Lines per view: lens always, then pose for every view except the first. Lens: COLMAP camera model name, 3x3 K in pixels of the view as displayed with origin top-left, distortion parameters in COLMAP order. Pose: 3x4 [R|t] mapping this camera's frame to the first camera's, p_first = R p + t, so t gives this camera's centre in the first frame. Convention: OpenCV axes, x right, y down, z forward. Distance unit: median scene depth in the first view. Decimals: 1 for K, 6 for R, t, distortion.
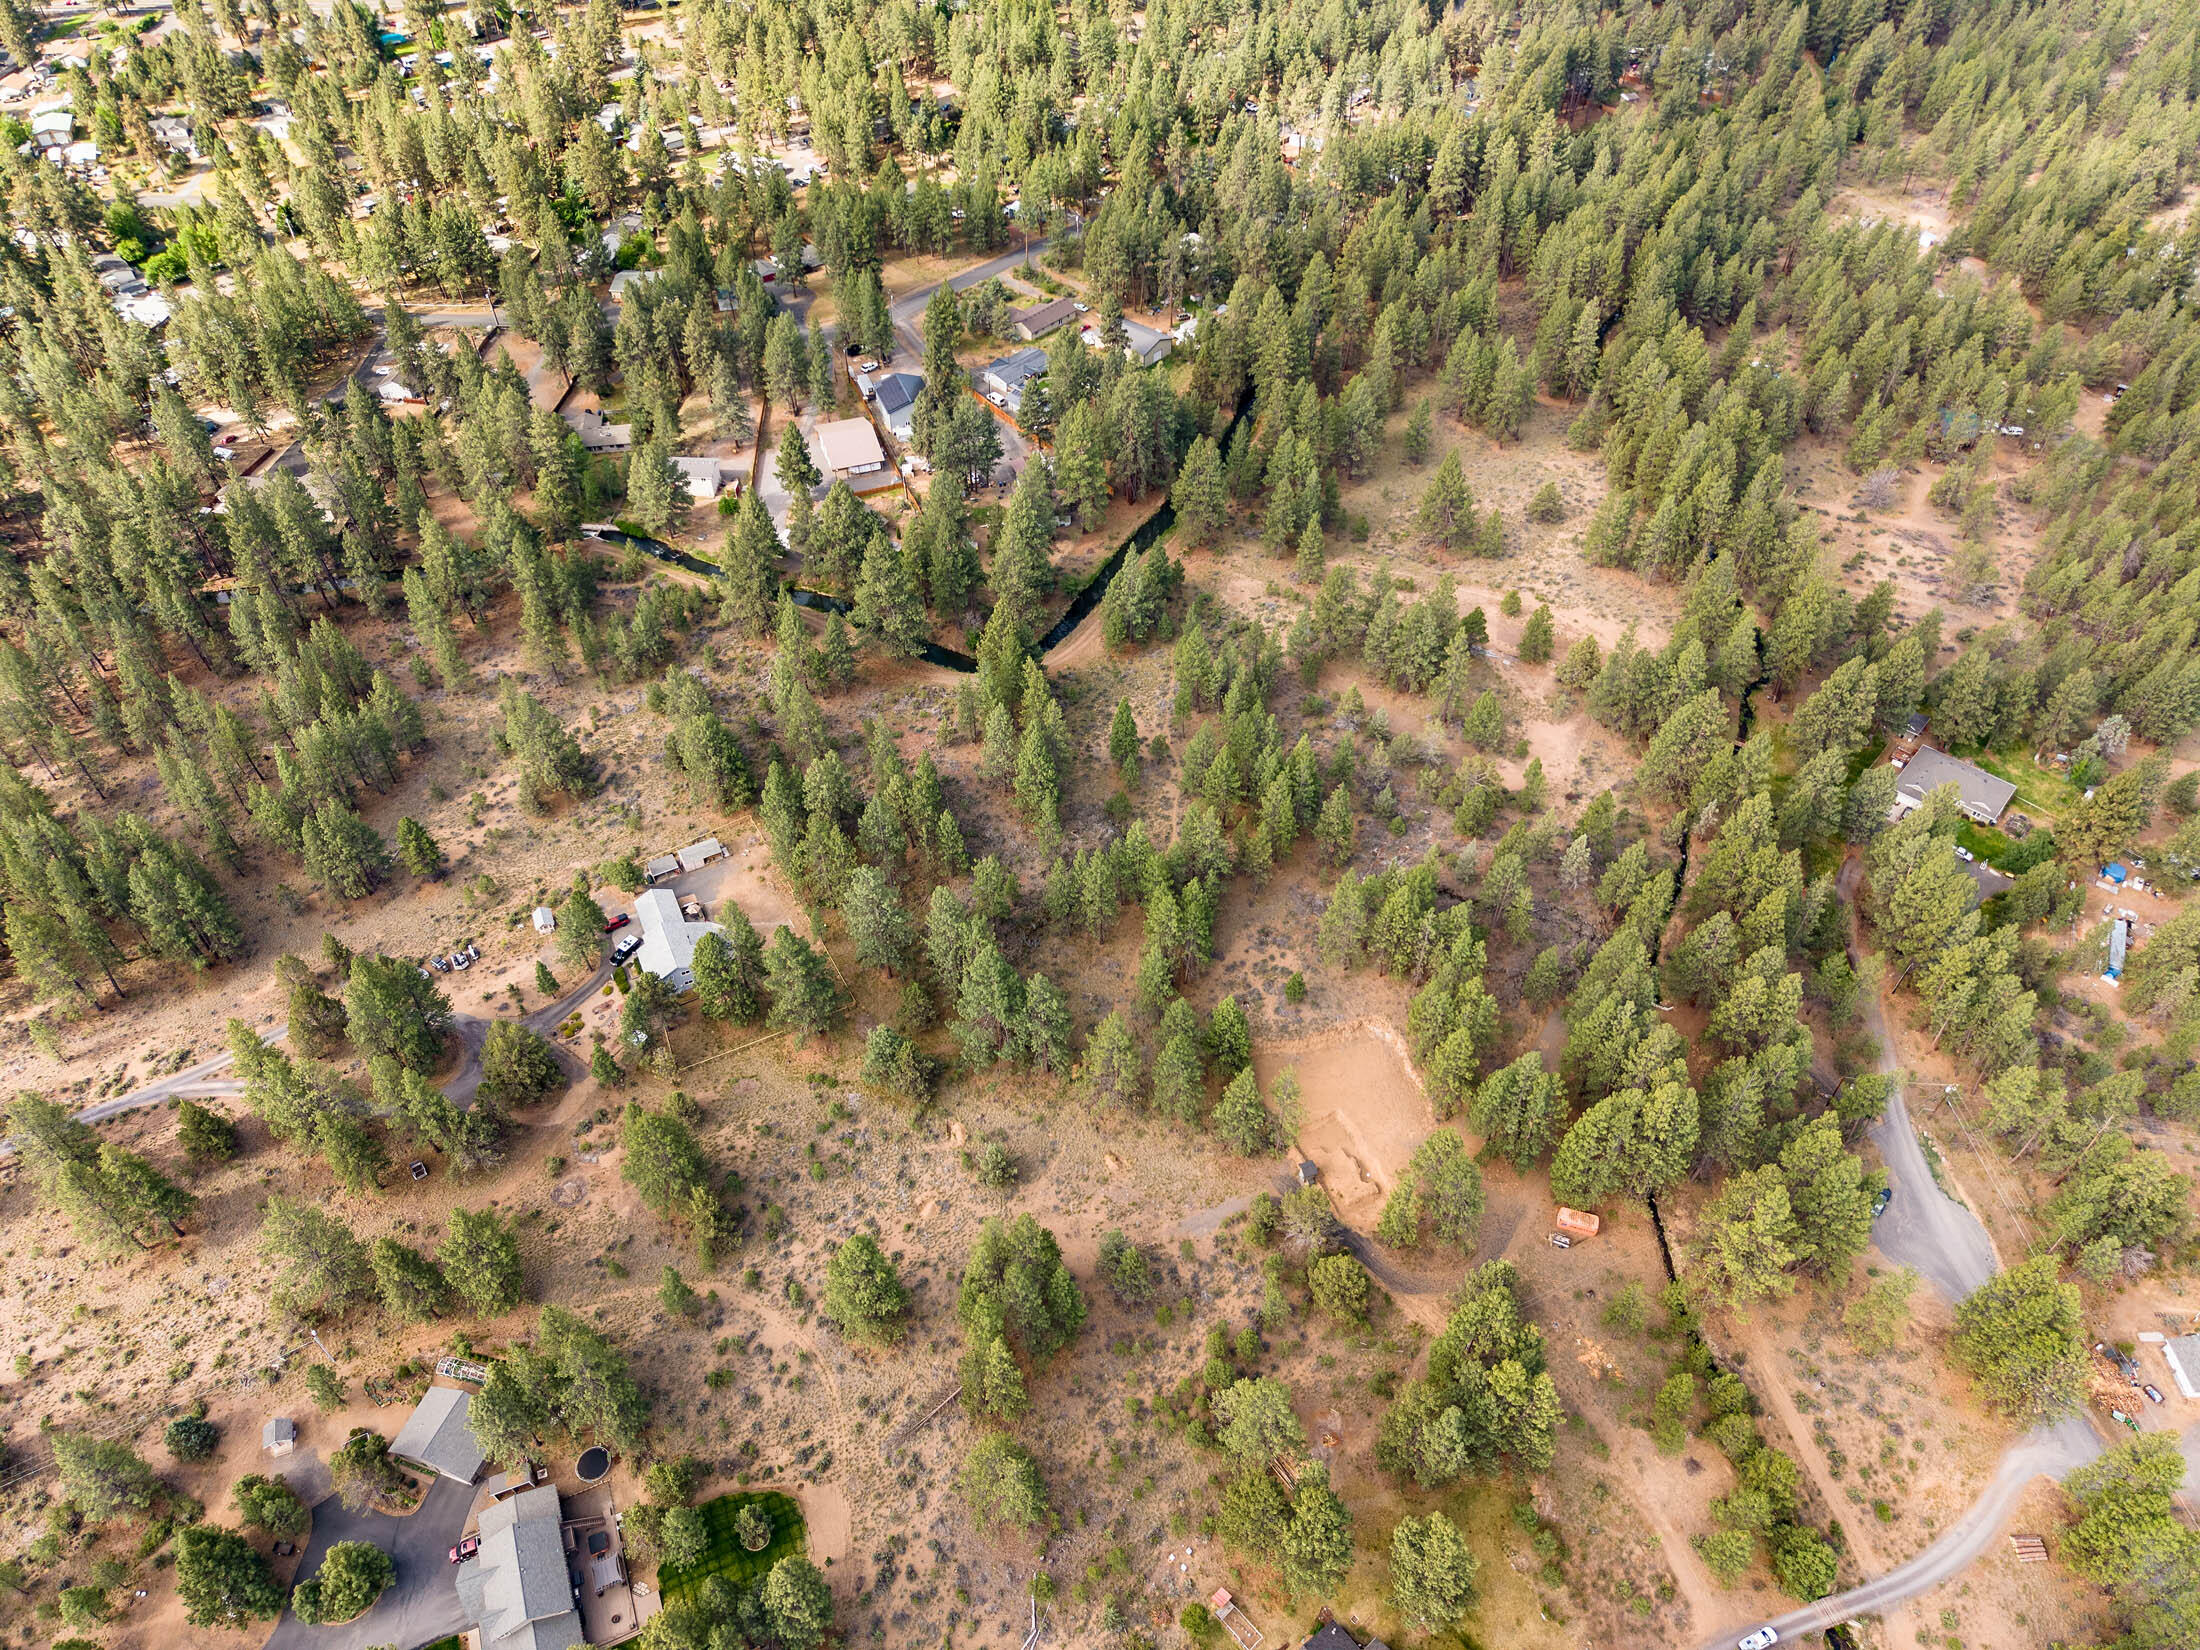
lens RADIAL K [[1484.4, 0, 1104.0], [0, 1484.4, 825.6], [0, 0, 1]] dist [0.015057, -0.015120]
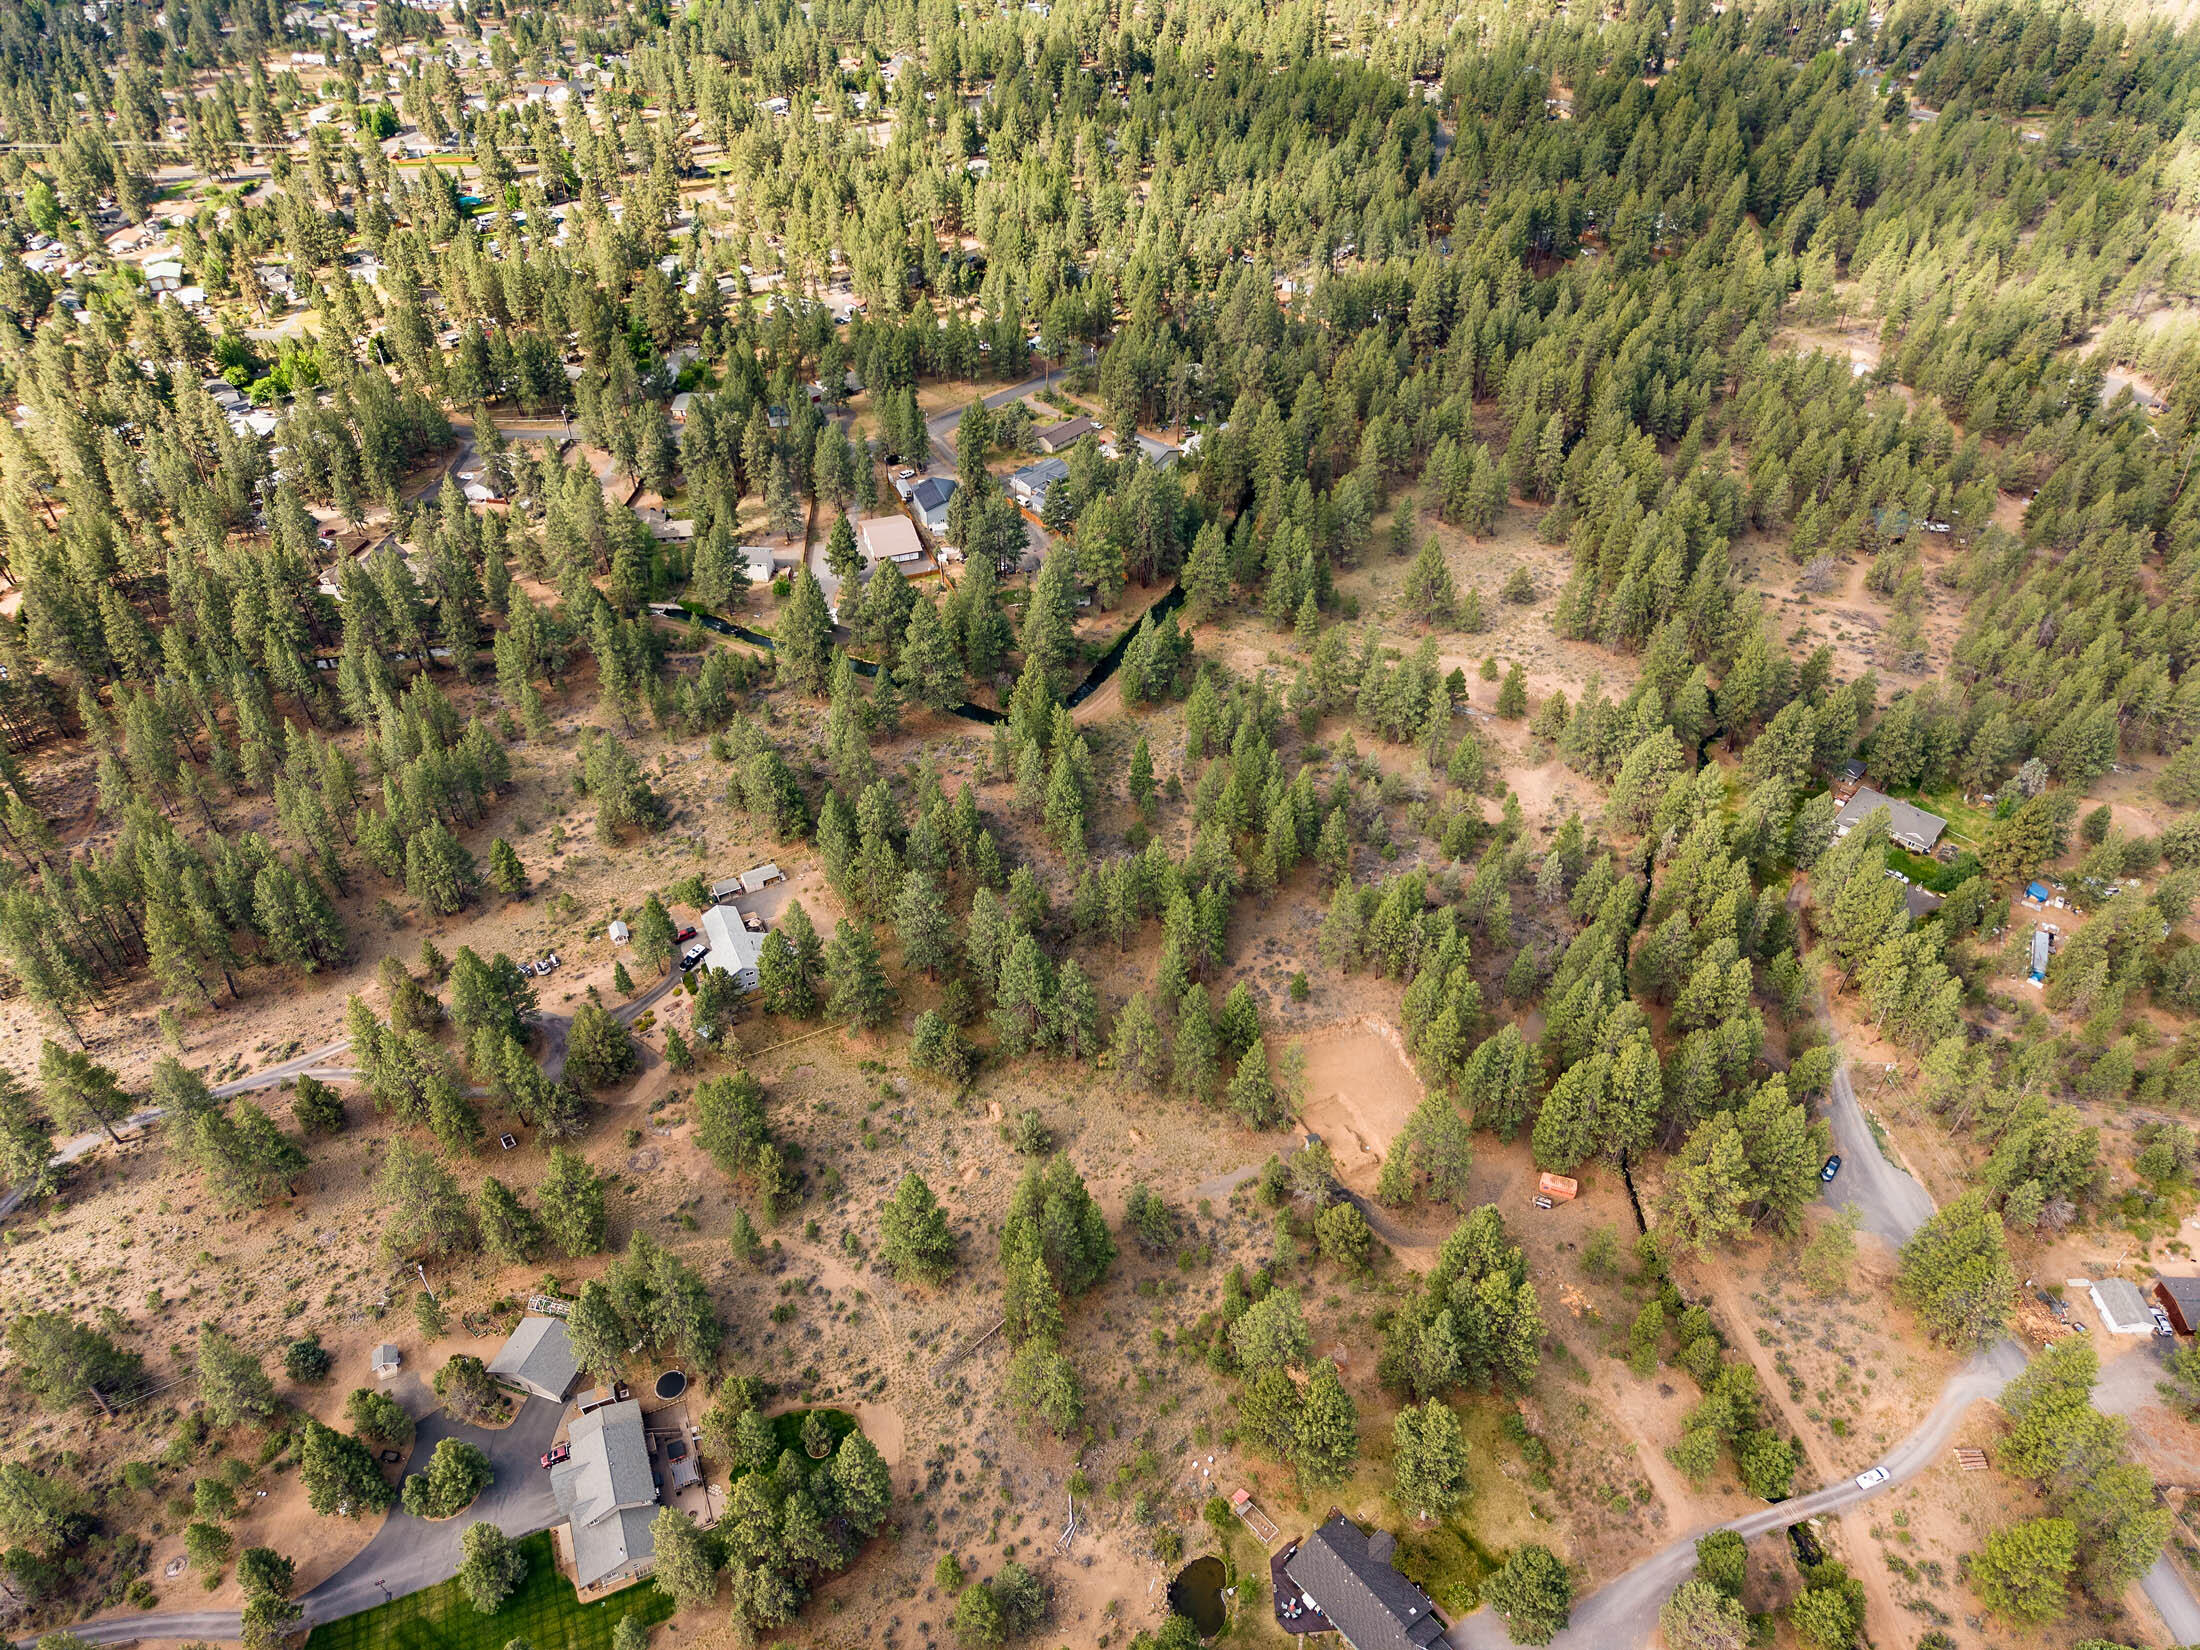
lens RADIAL K [[1484.4, 0, 1107.7], [0, 1484.4, 823.1], [0, 0, 1]] dist [0.015057, -0.015120]
pose [[0.999996, -0.000166, 0.002938, -0.016857], [0.000476, 0.994396, -0.105714, 0.101121], [-0.002904, 0.105715, 0.994392, -0.110188]]
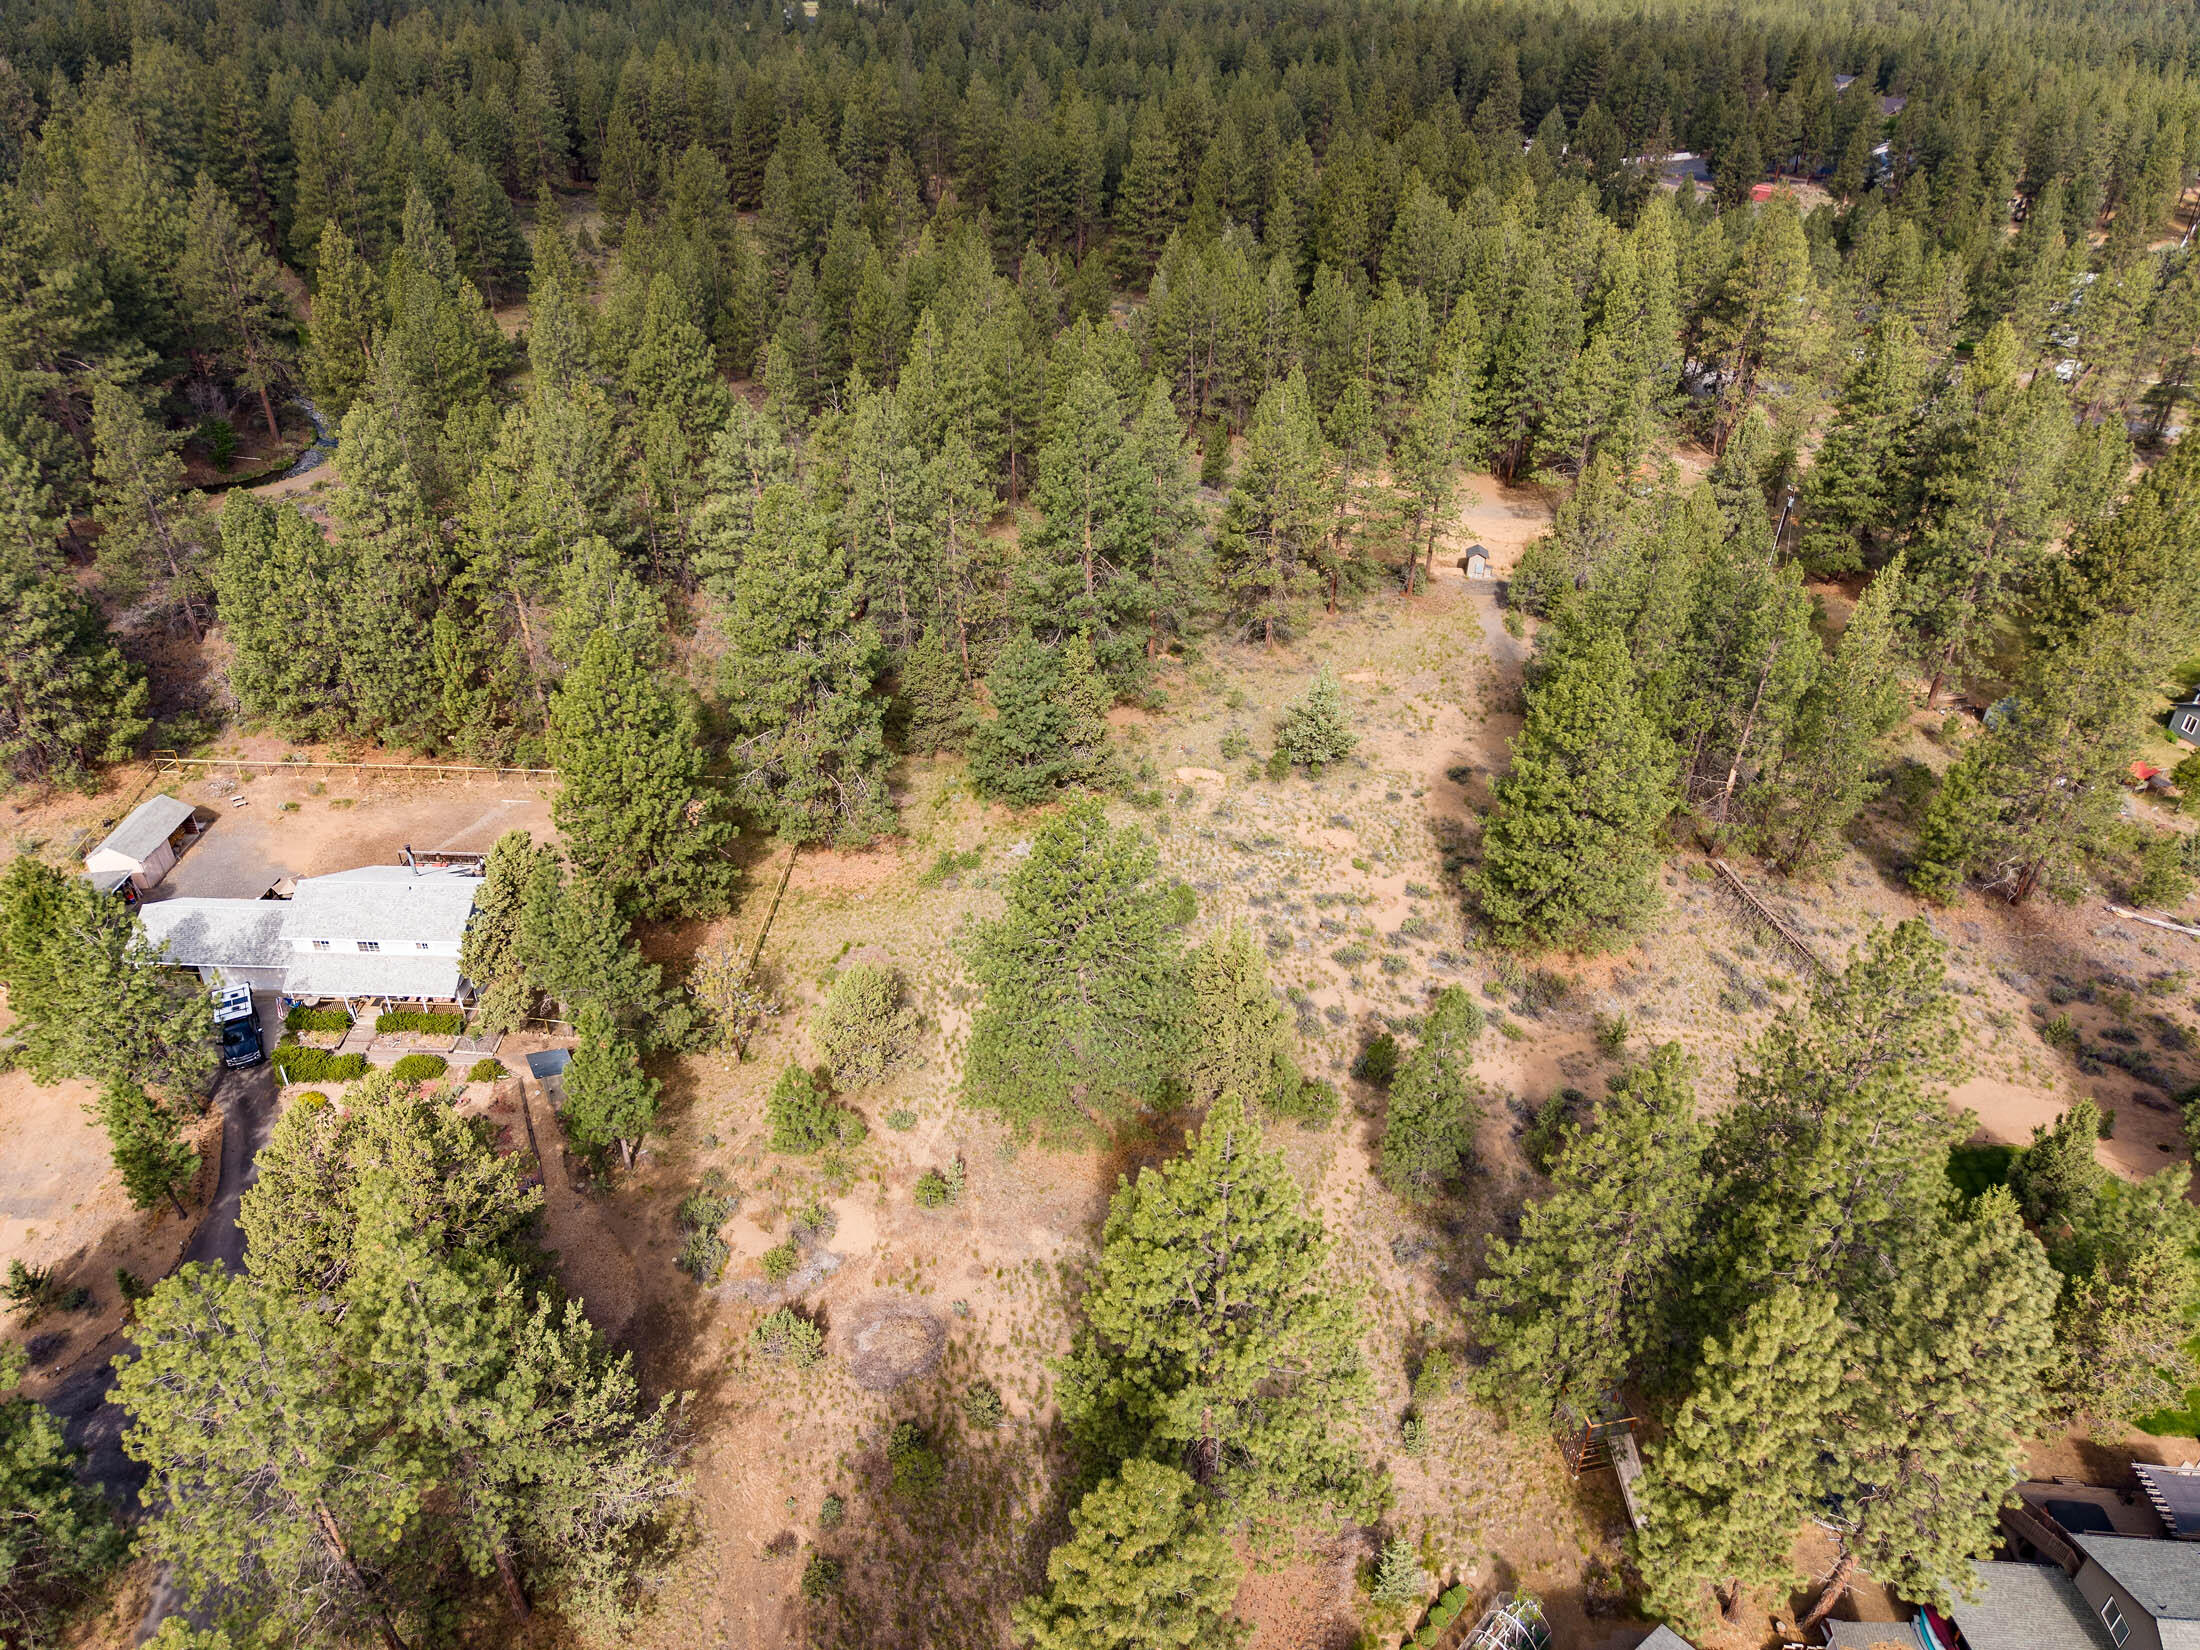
lens RADIAL K [[1484.4, 0, 1089.5], [0, 1484.4, 827.8], [0, 0, 1]] dist [0.015057, -0.015120]
pose [[0.474612, -0.463305, 0.748393, -0.466914], [0.622361, 0.777894, 0.086881, 0.140543], [-0.622422, 0.424536, 0.657541, 0.632758]]
